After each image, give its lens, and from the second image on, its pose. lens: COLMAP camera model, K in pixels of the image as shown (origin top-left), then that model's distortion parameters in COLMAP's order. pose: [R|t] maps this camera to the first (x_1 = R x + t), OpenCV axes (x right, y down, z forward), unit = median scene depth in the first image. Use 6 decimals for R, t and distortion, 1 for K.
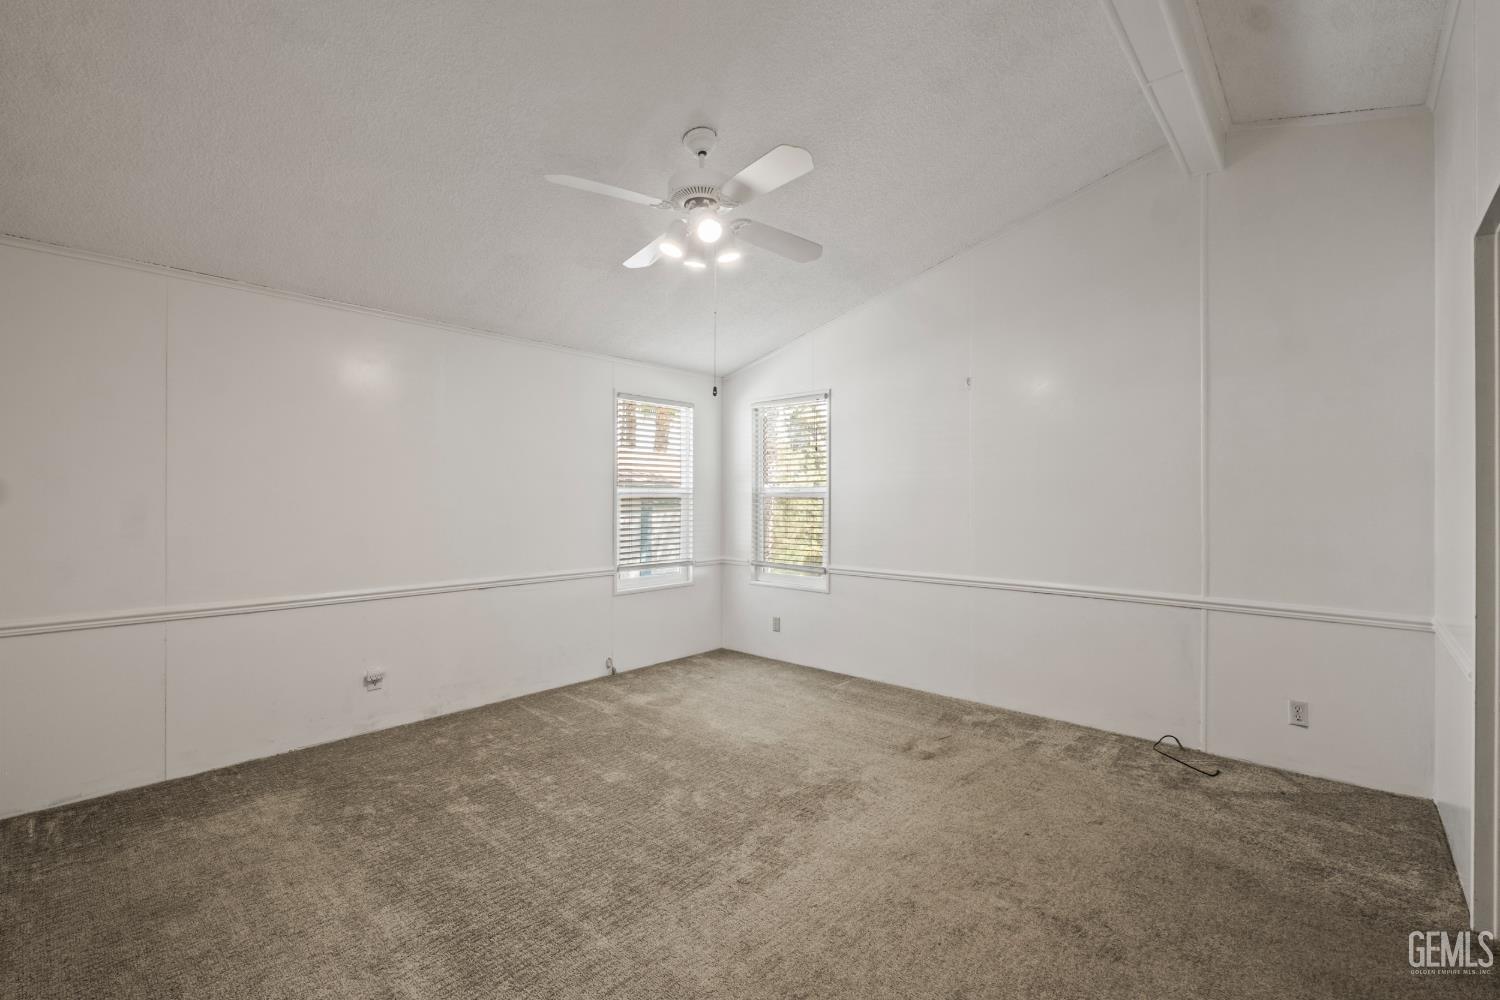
lens RADIAL K [[660.3, 0, 742.8], [0, 660.3, 499.2], [0, 0, 1]] dist [0.004644, -0.003439]
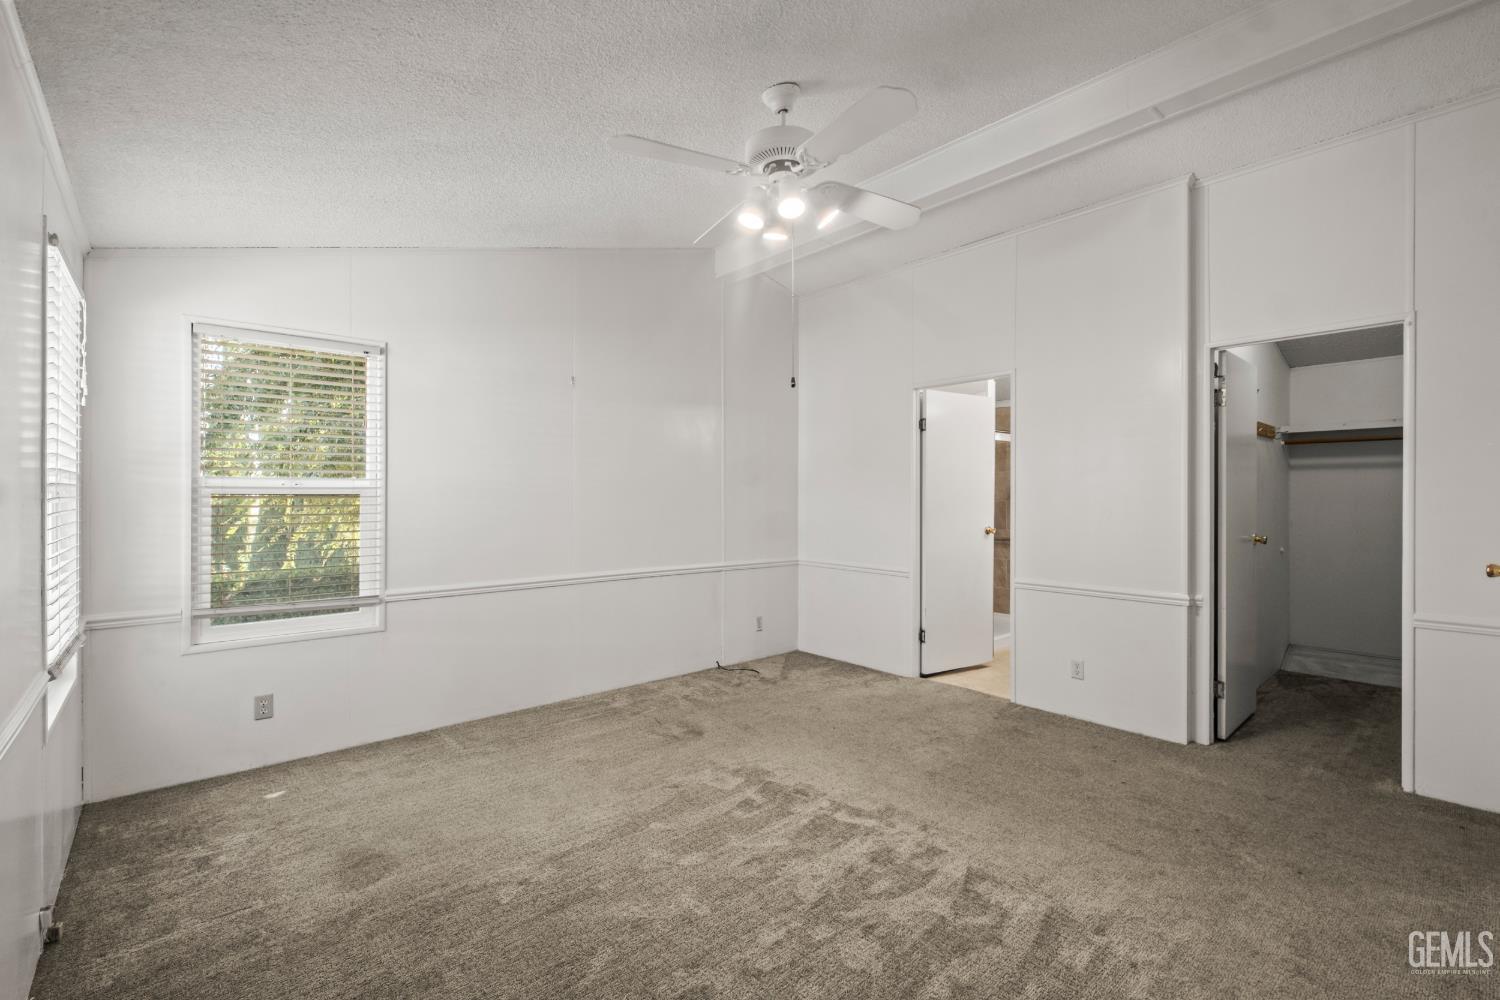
lens RADIAL K [[660.3, 0, 744.1], [0, 660.3, 498.9], [0, 0, 1]] dist [0.004644, -0.003439]
pose [[0.104534, 0.000942, 0.994521, -0.708191], [0.003778, 0.999992, -0.001344, 0.005515], [-0.994514, 0.003898, 0.104529, 0.719227]]
